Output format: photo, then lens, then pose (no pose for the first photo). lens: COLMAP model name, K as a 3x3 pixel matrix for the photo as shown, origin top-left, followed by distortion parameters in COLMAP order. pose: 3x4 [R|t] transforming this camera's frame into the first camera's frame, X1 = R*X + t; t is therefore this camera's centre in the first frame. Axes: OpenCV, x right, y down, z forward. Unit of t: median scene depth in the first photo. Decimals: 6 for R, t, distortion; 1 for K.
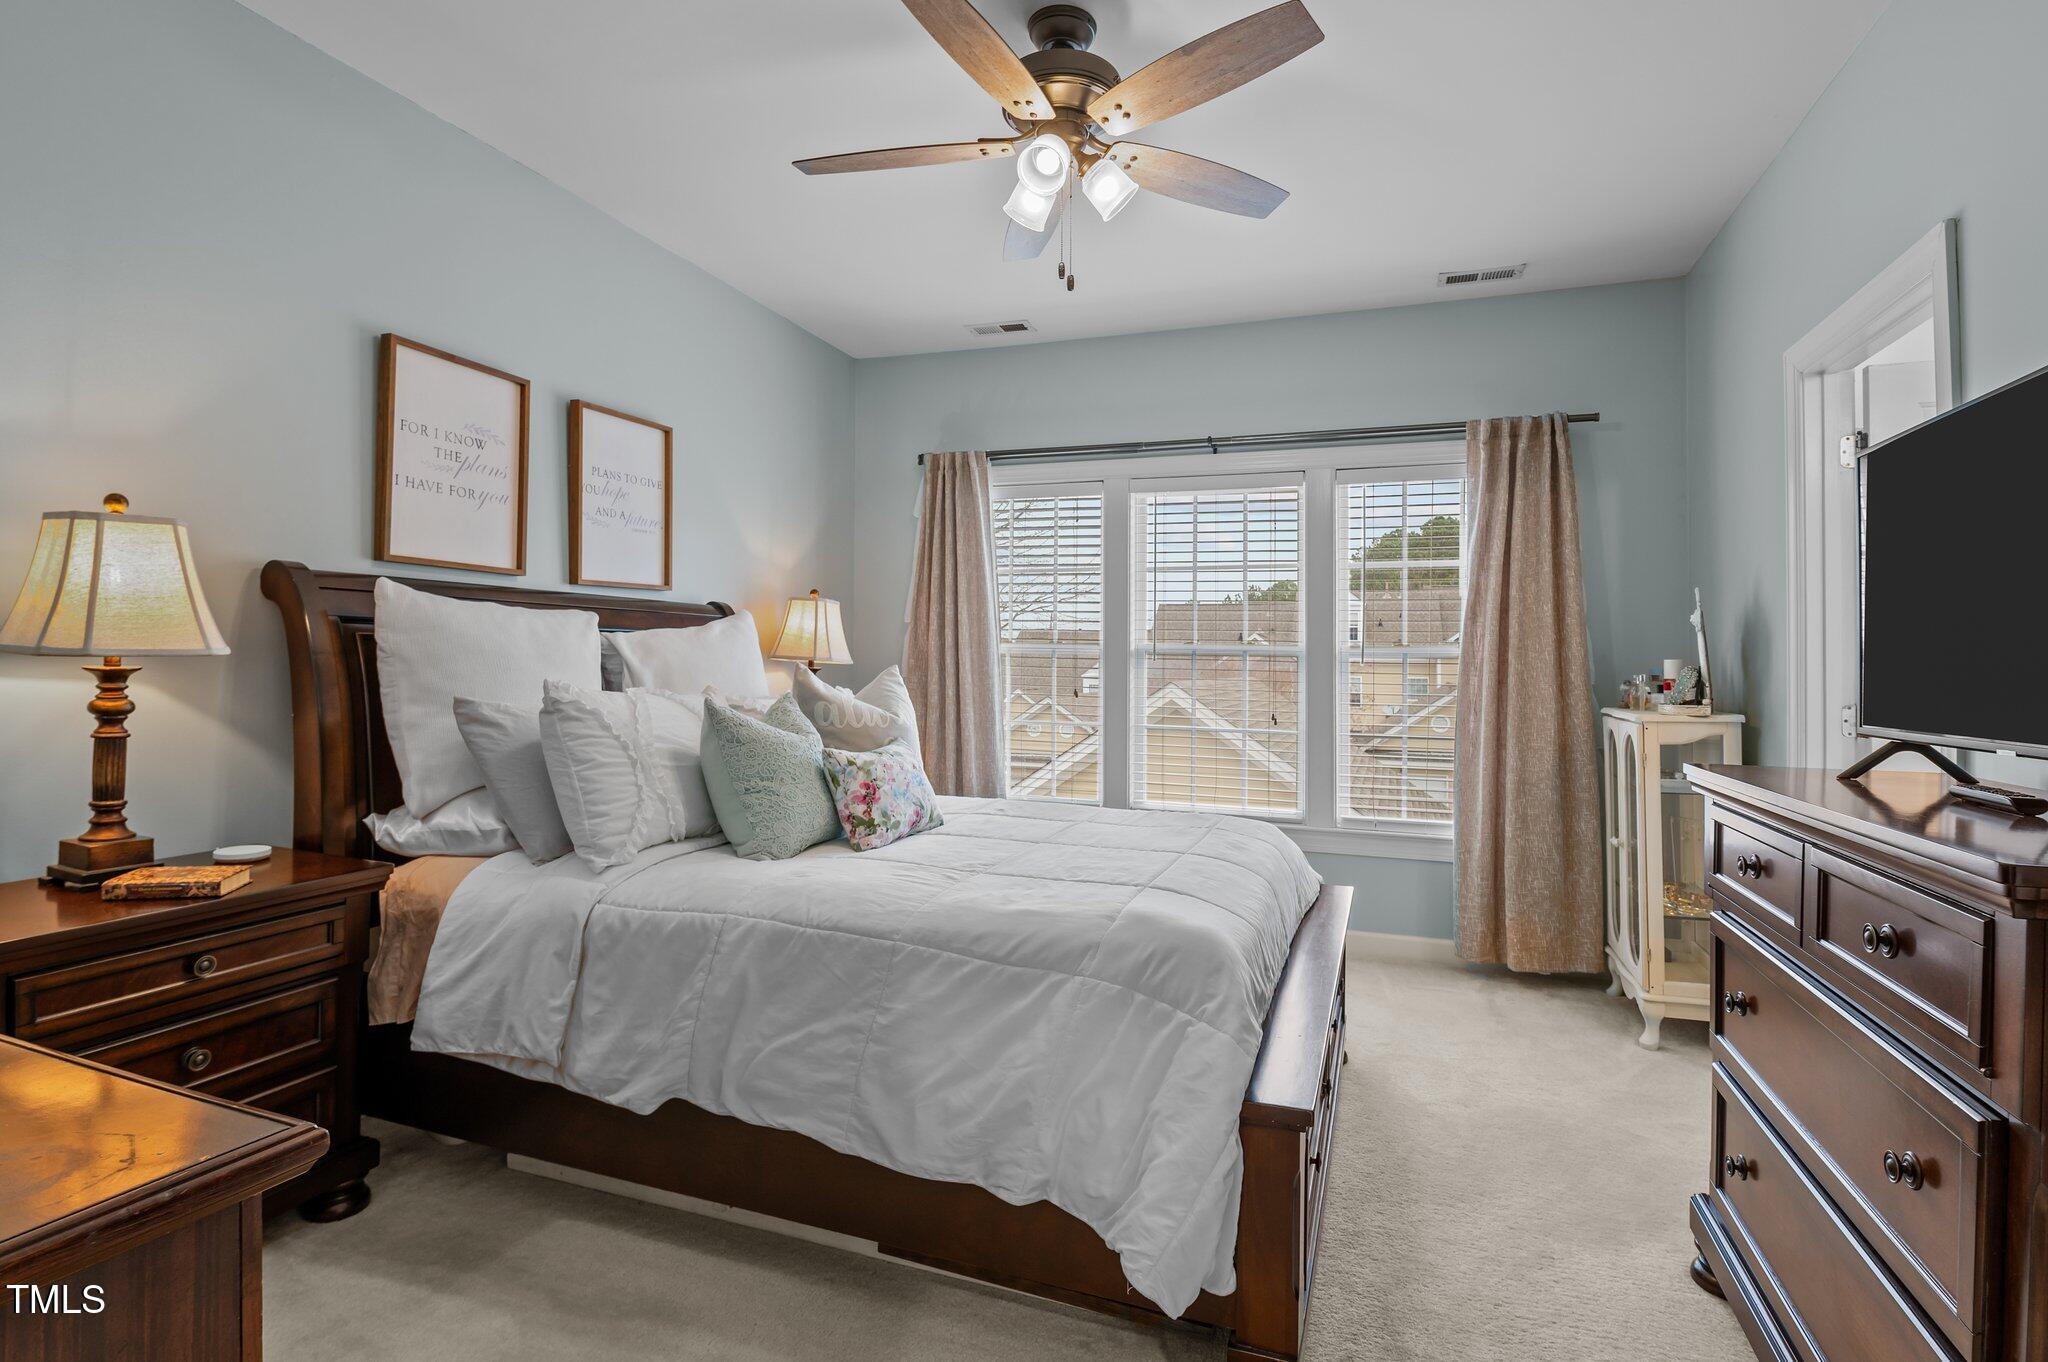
lens RADIAL K [[966.3, 0, 1028.8], [0, 966.3, 633.7], [0, 0, 1]] dist [0.002559, -0.008630]
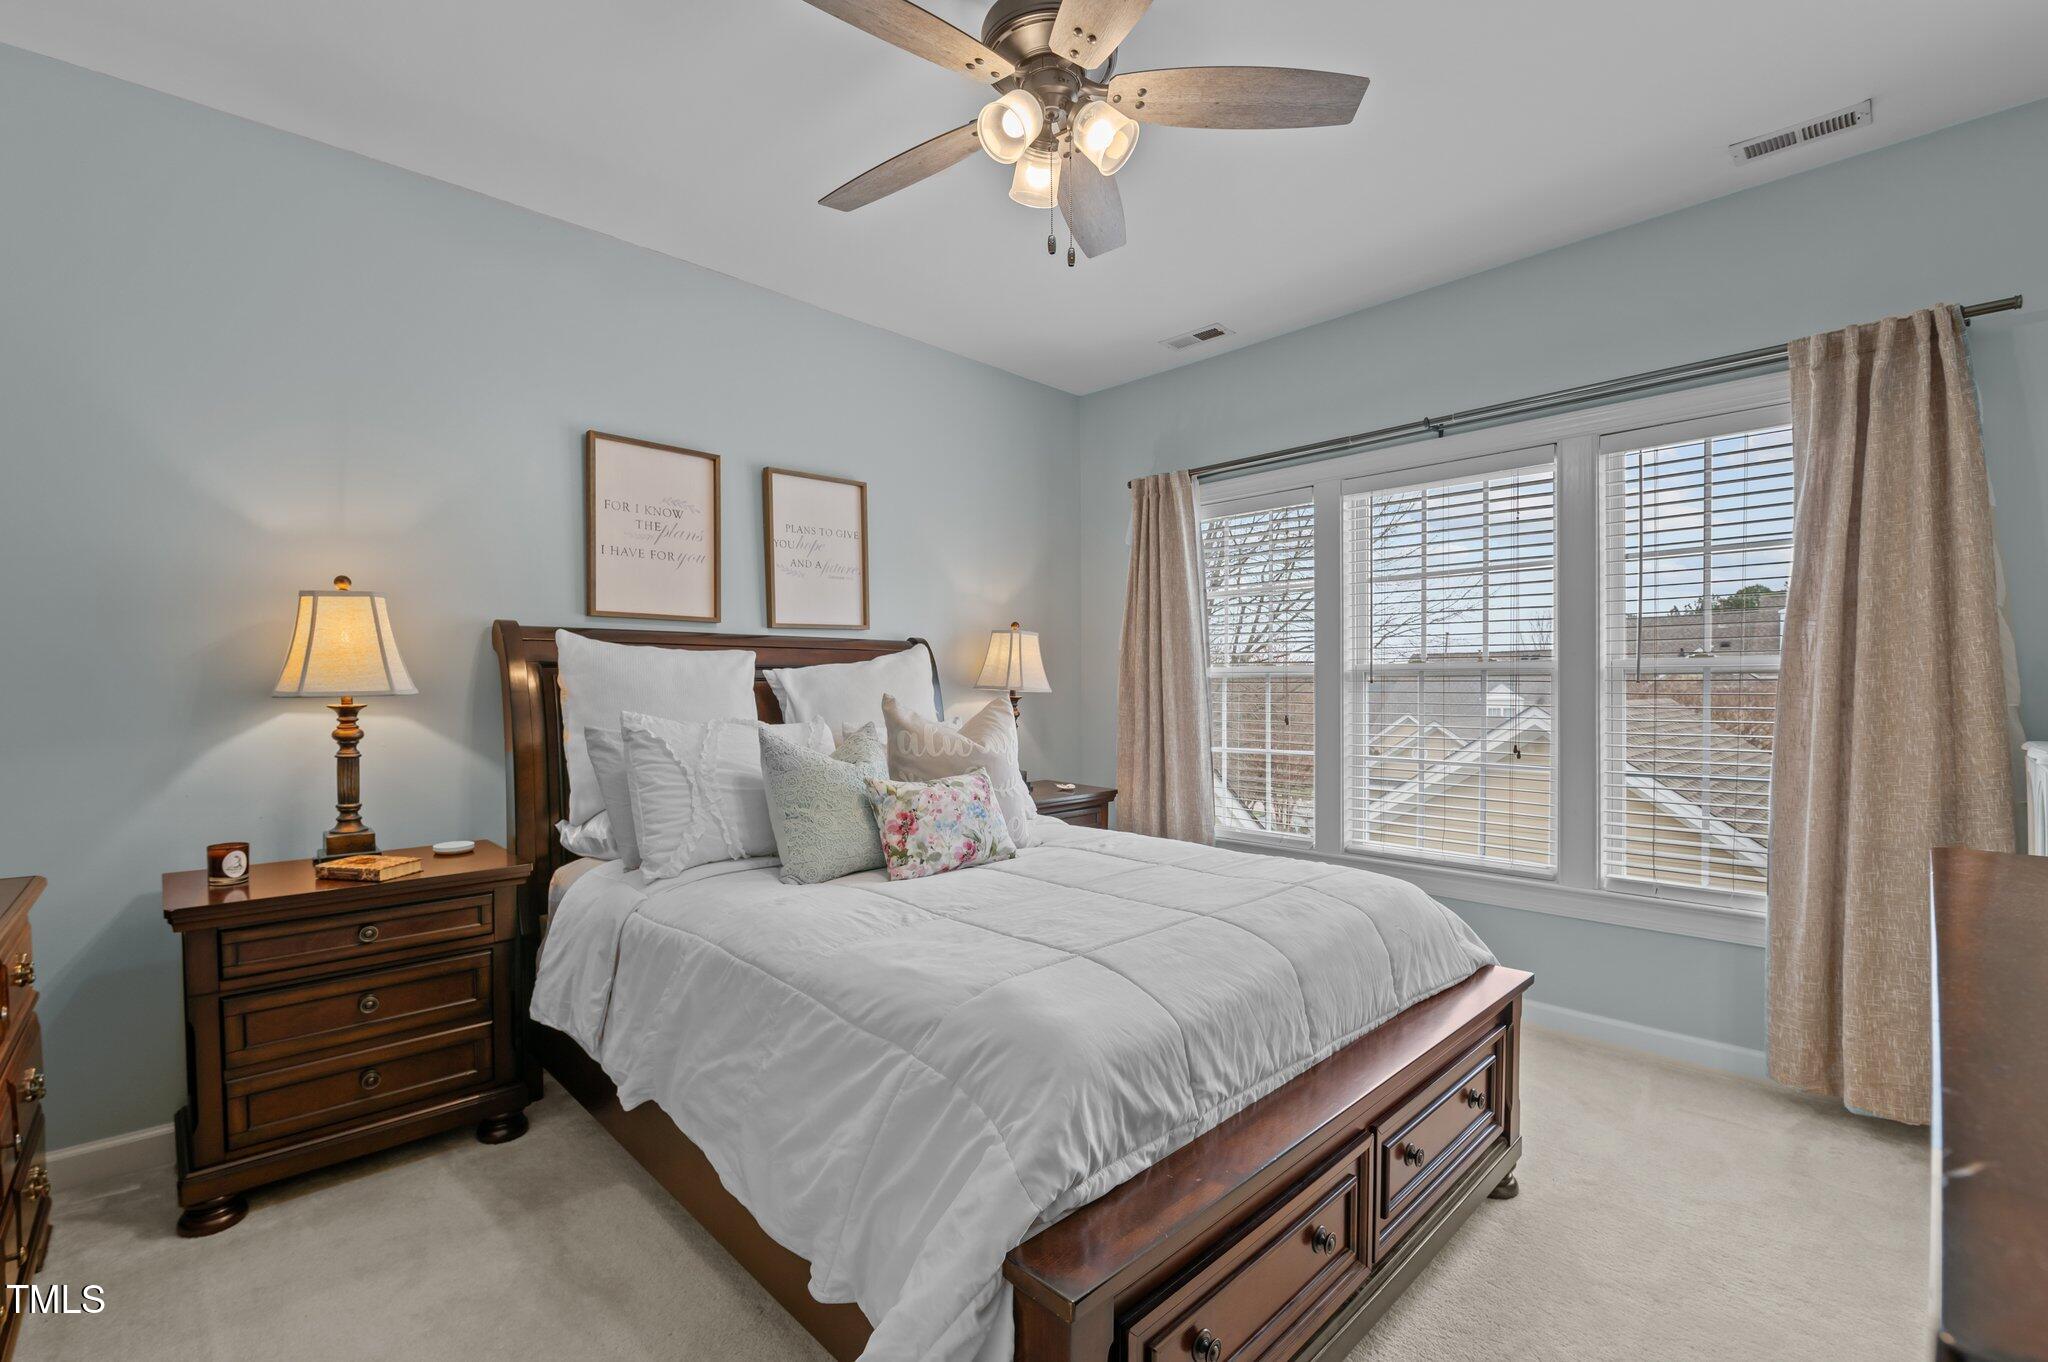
lens RADIAL K [[876.5, 0, 1012.1], [0, 876.5, 688.7], [0, 0, 1]] dist [0.002269, -0.011240]
pose [[0.898034, -0.017340, -0.439584, 0.321471], [0.029770, 0.999328, 0.021398, 0.010069], [0.438917, -0.032302, 0.897947, 0.235405]]
